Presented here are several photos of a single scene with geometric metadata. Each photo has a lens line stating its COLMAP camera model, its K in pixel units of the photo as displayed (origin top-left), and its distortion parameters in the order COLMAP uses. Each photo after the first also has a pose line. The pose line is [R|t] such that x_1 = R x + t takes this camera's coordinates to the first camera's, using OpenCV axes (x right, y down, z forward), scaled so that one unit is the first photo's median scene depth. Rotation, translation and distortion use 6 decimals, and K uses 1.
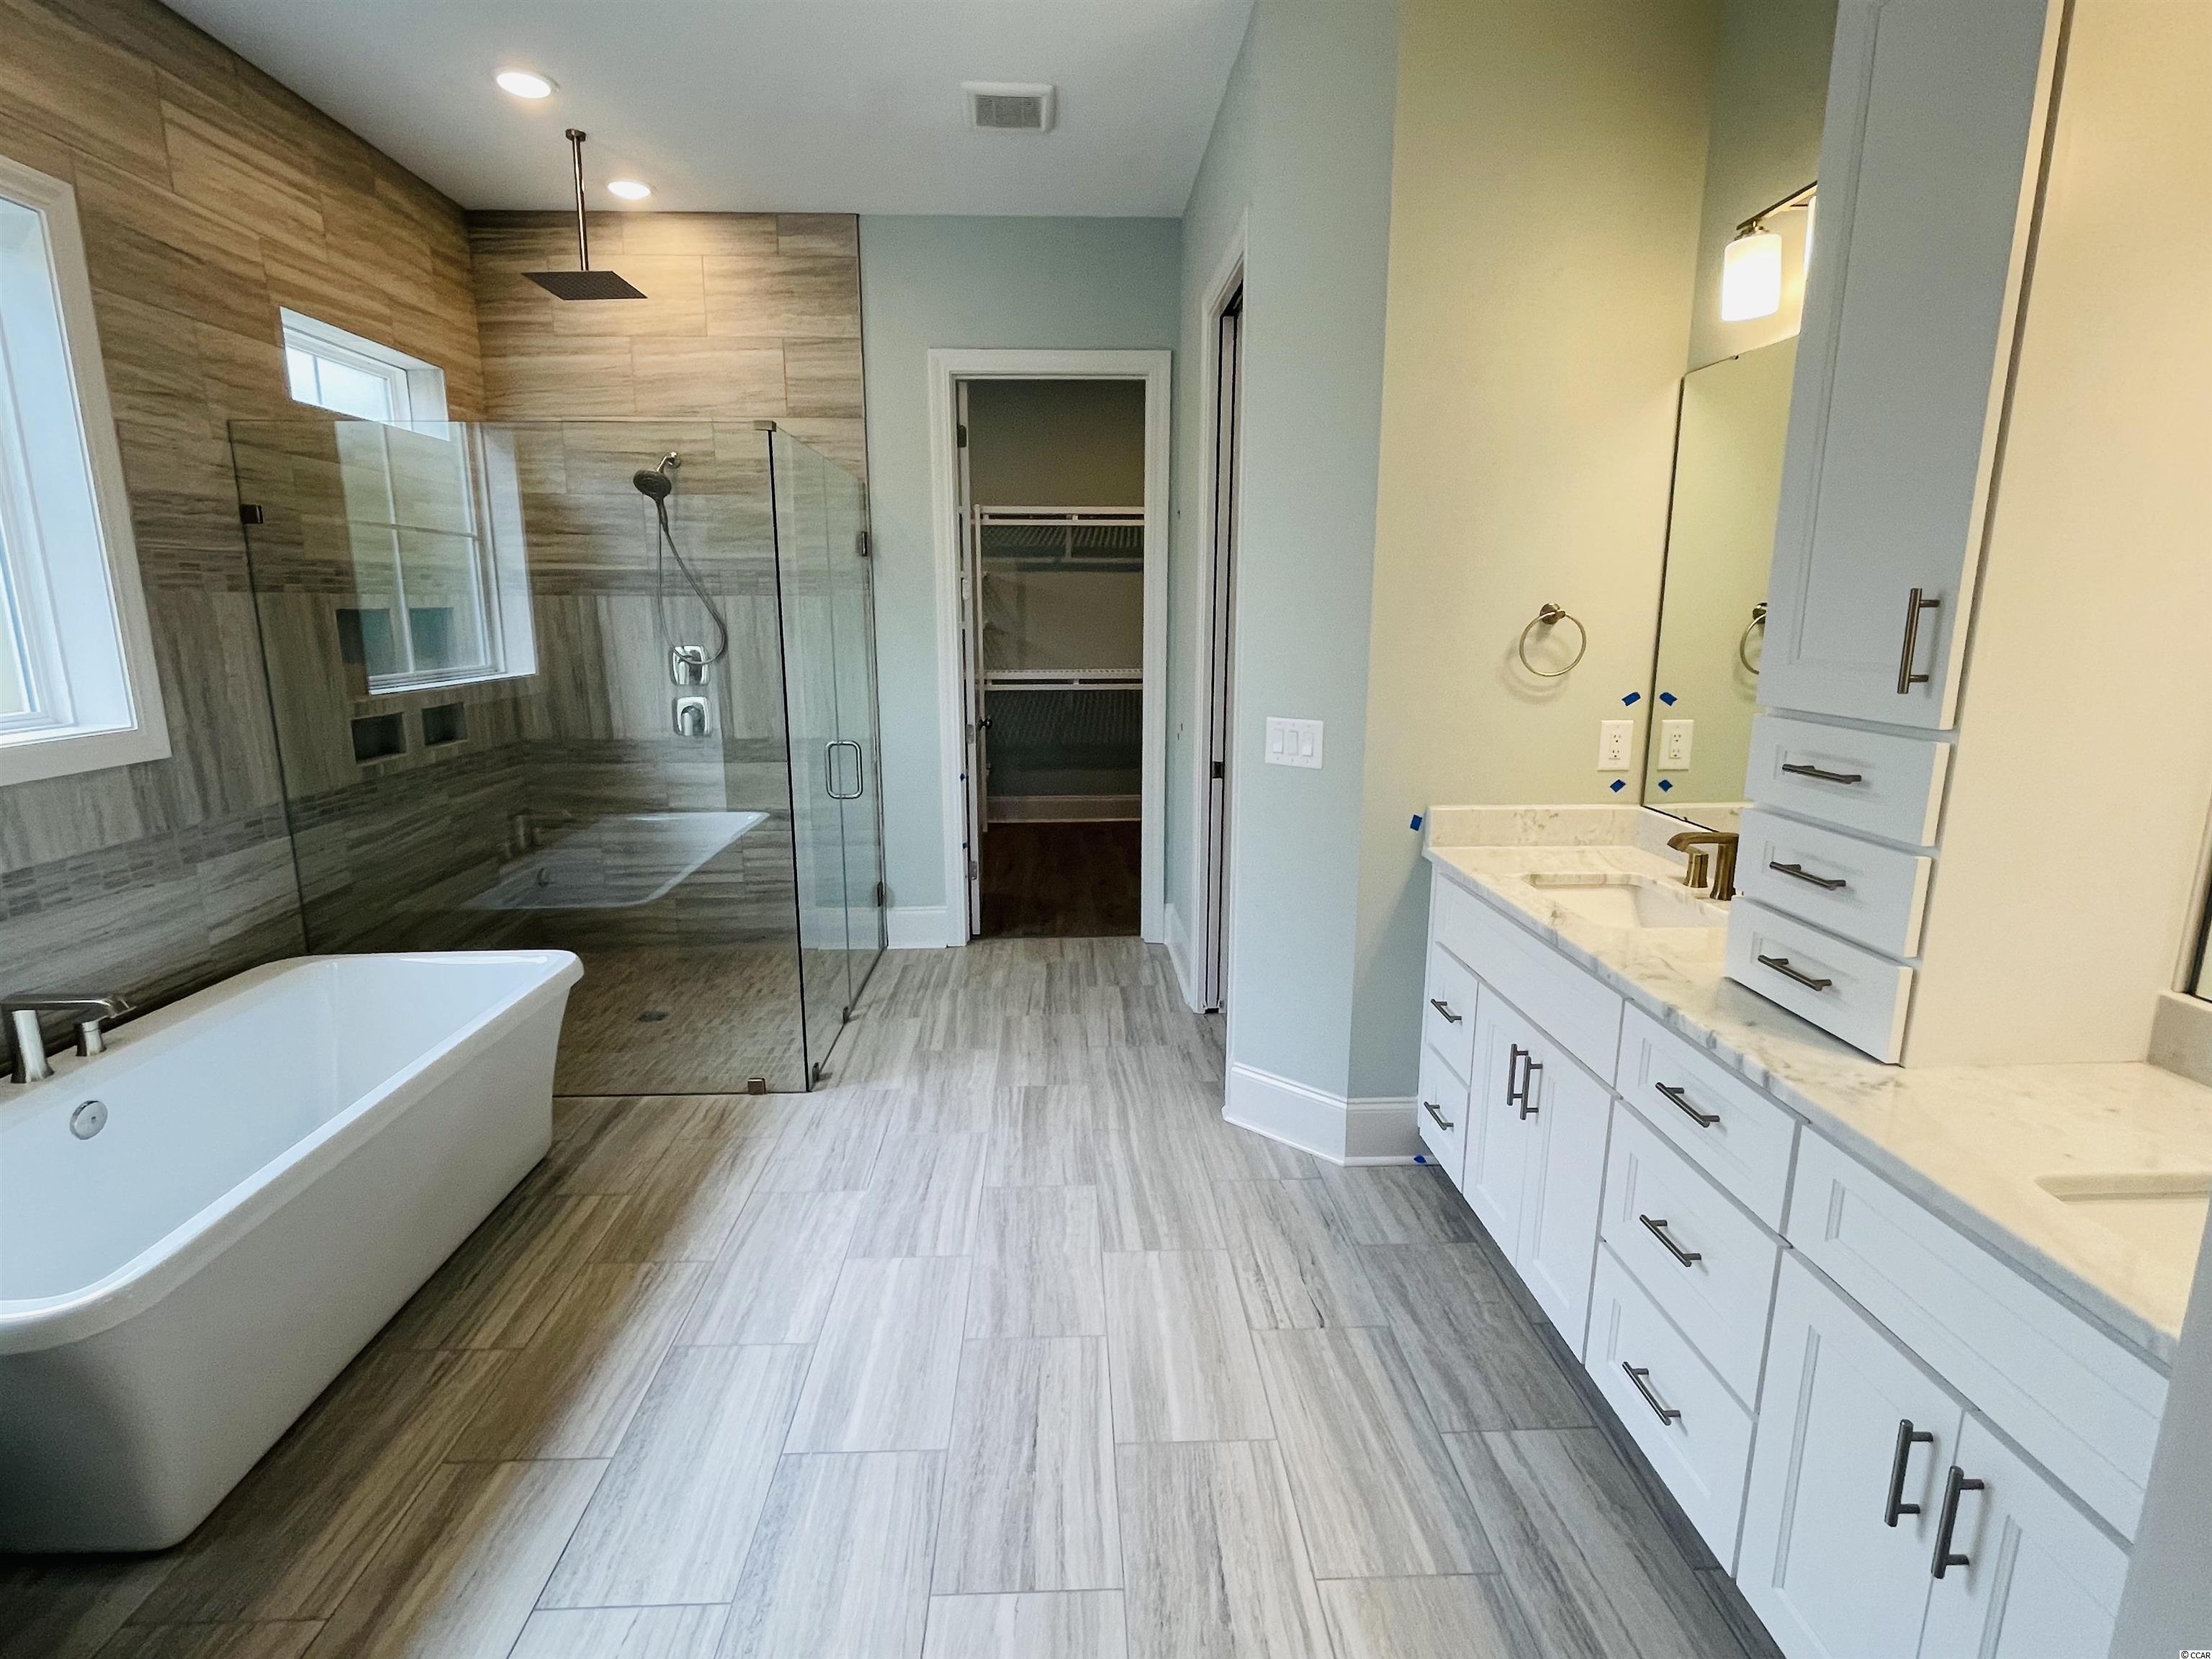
lens RADIAL K [[1076.2, 0, 1101.0], [0, 1076.2, 823.4], [0, 0, 1]] dist [-0.004151, 0.000906]
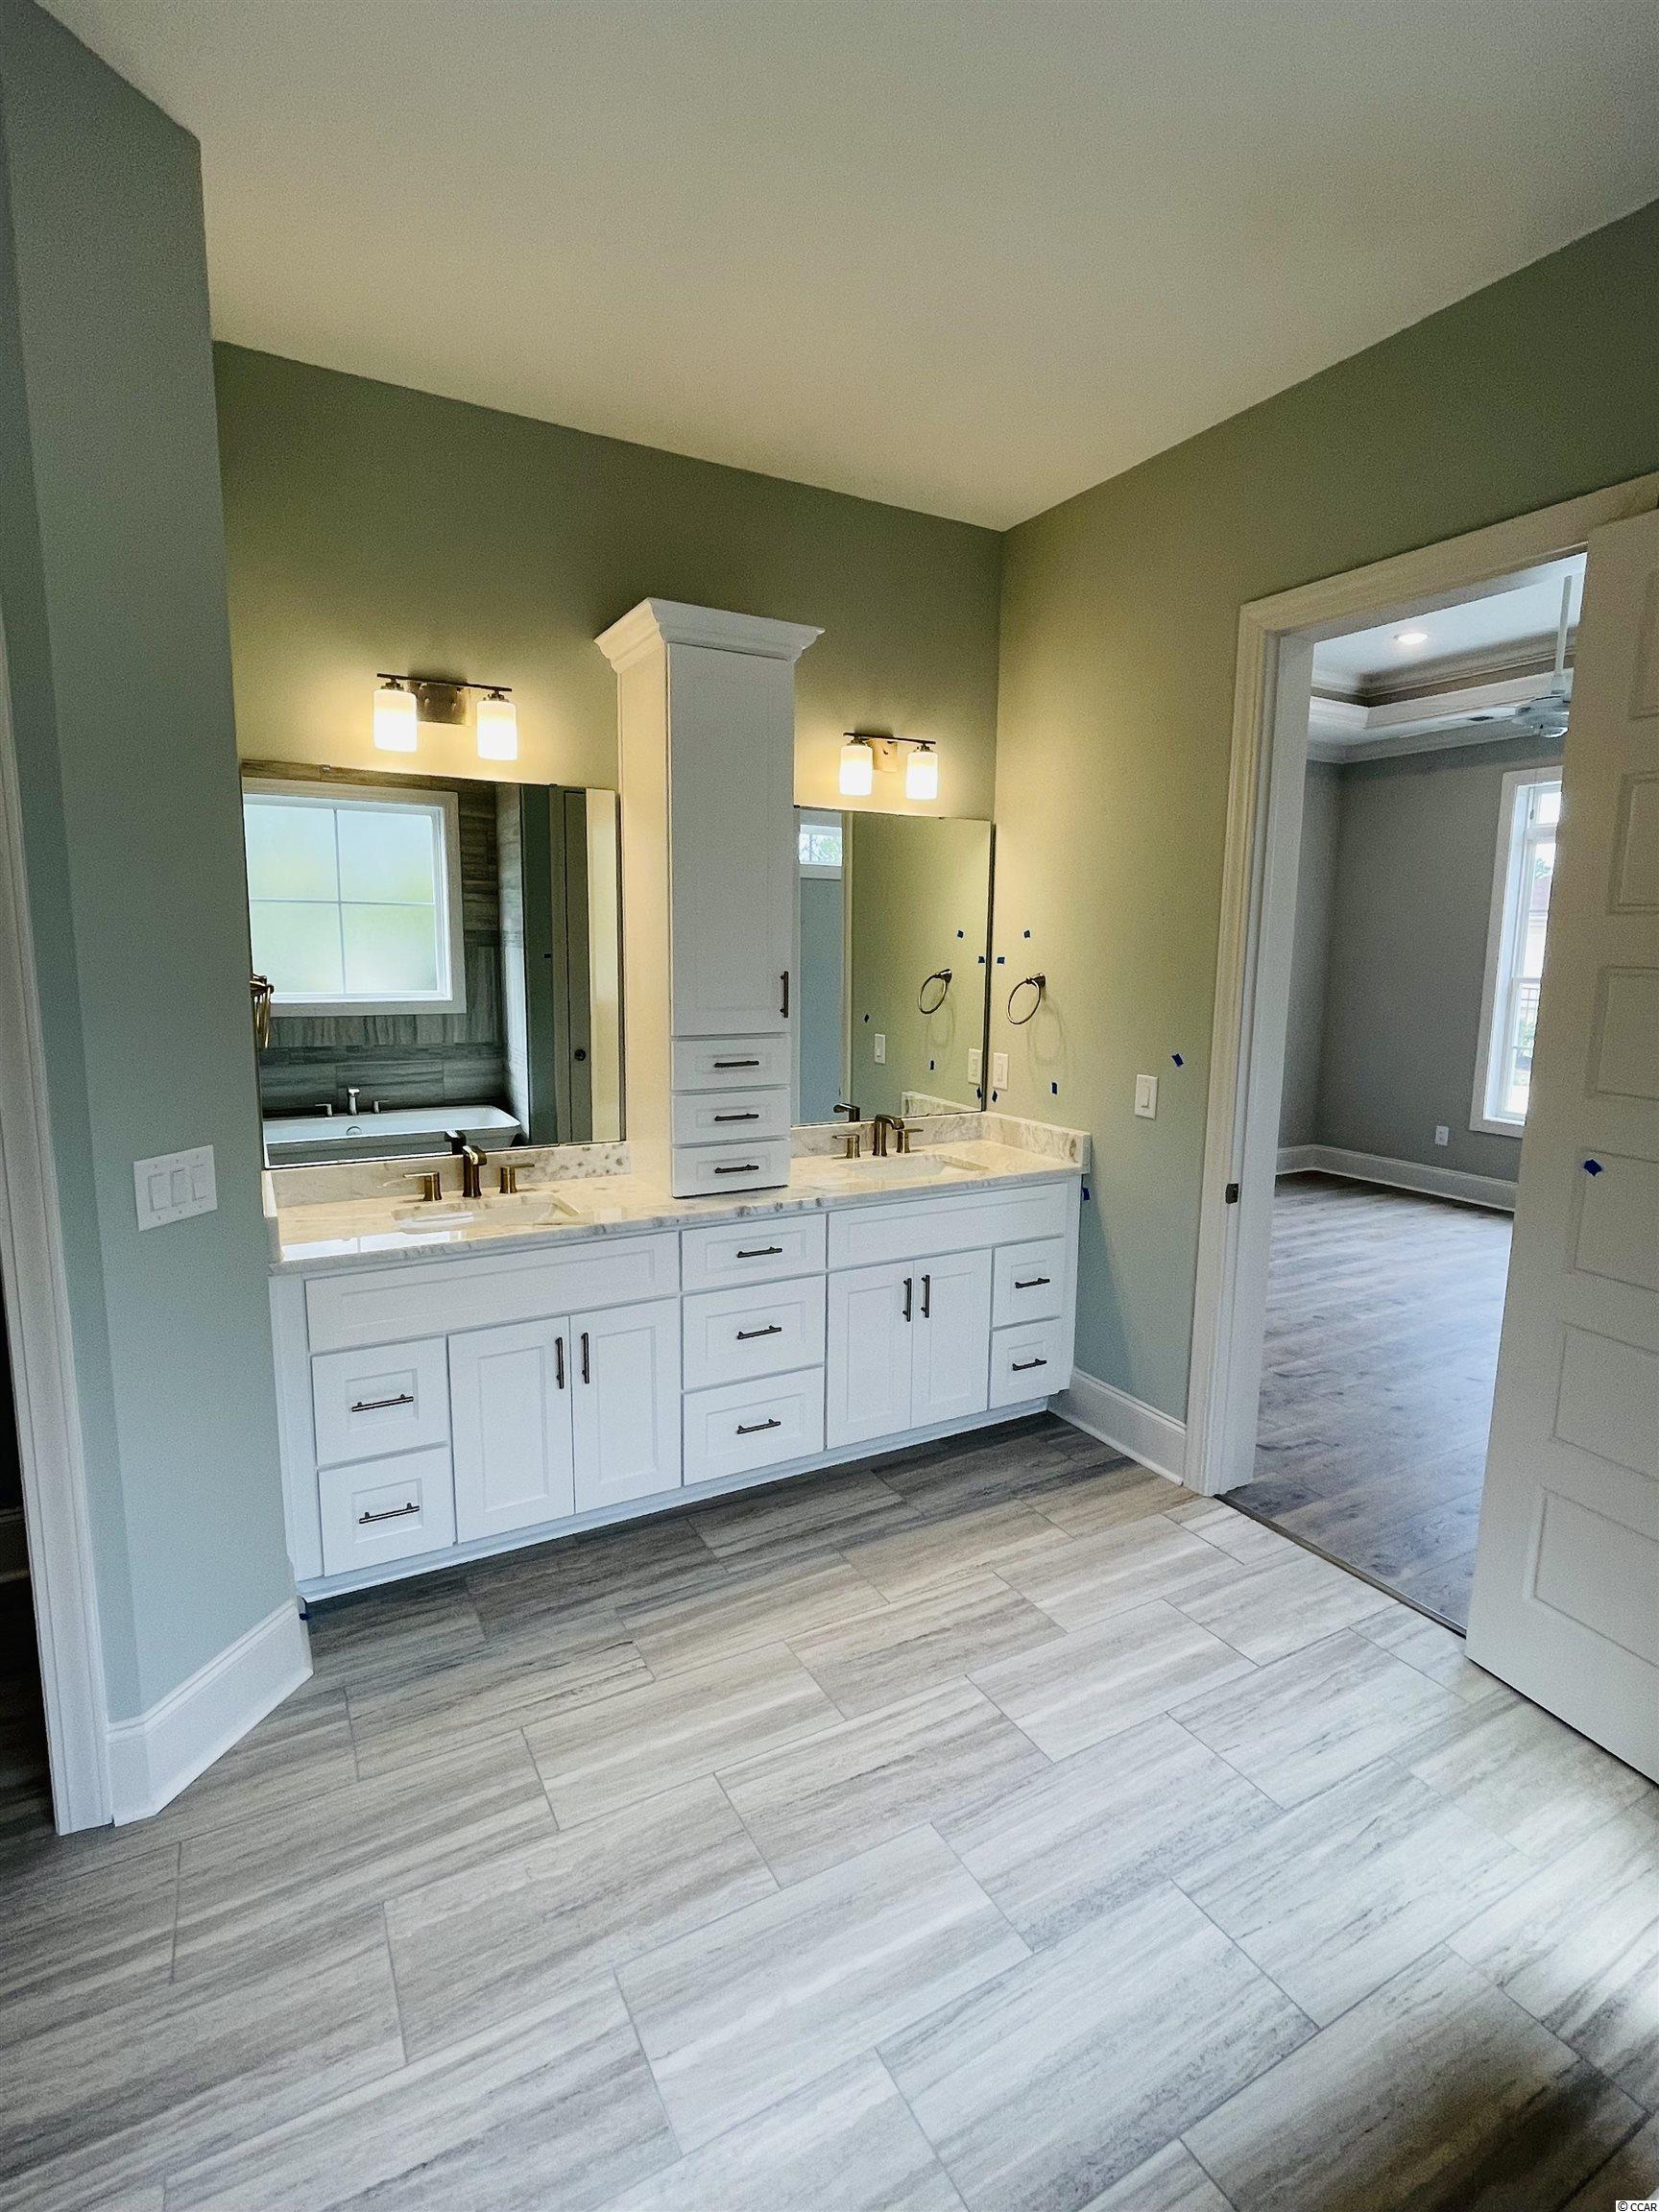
lens RADIAL K [[1076.2, 0, 833.4], [0, 1076.2, 1105.1], [0, 0, 1]] dist [-0.004151, 0.000906]
pose [[-0.452740, -0.137767, 0.880935, -0.852952], [0.165396, 0.957869, 0.234801, -0.303442], [-0.876168, 0.252007, -0.410880, 1.253345]]
